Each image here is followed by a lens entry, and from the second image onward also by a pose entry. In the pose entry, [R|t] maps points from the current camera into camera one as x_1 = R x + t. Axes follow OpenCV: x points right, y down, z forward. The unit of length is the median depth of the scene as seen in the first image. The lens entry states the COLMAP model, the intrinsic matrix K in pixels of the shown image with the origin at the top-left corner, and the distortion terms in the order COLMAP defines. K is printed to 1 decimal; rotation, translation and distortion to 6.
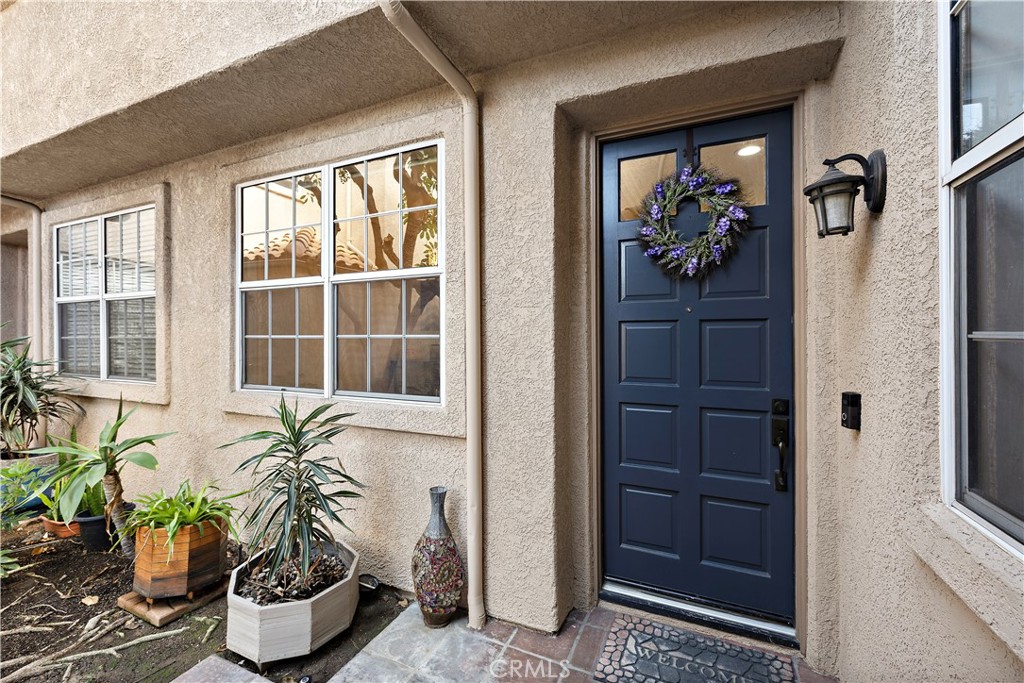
lens RADIAL K [[437.9, 0, 508.7], [0, 437.9, 337.1], [0, 0, 1]] dist [0.000568, 0.000130]
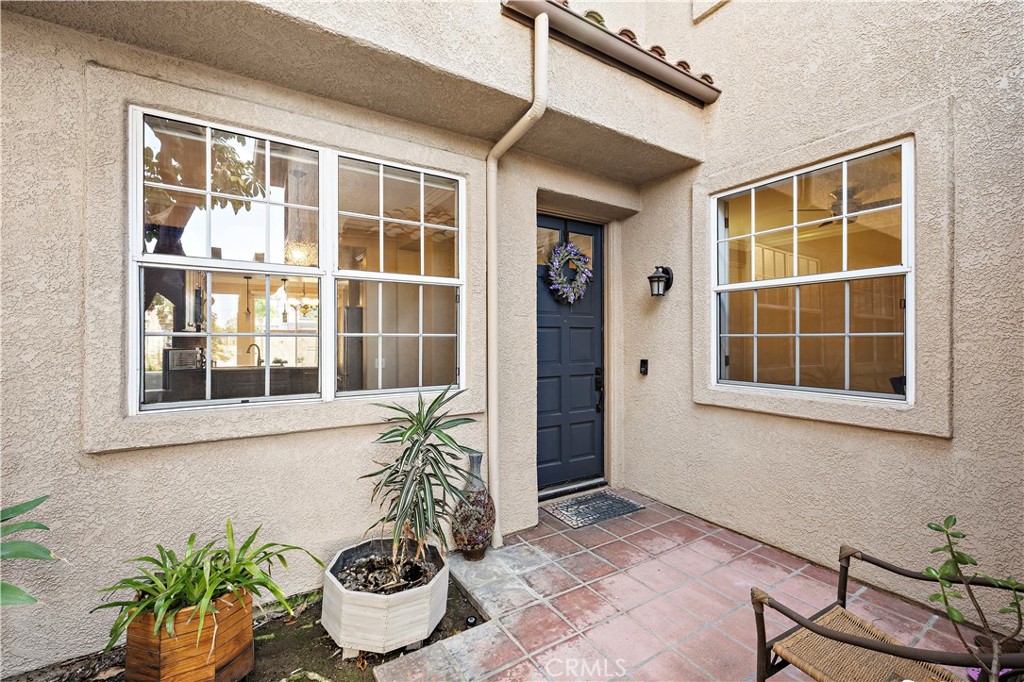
lens RADIAL K [[437.9, 0, 515.4], [0, 437.9, 339.5], [0, 0, 1]] dist [0.000568, 0.000130]
pose [[0.536390, -0.000450, 0.843970, -1.266967], [-0.000579, 0.999999, 0.000901, 0.009712], [-0.843970, -0.000972, 0.536389, 0.225653]]
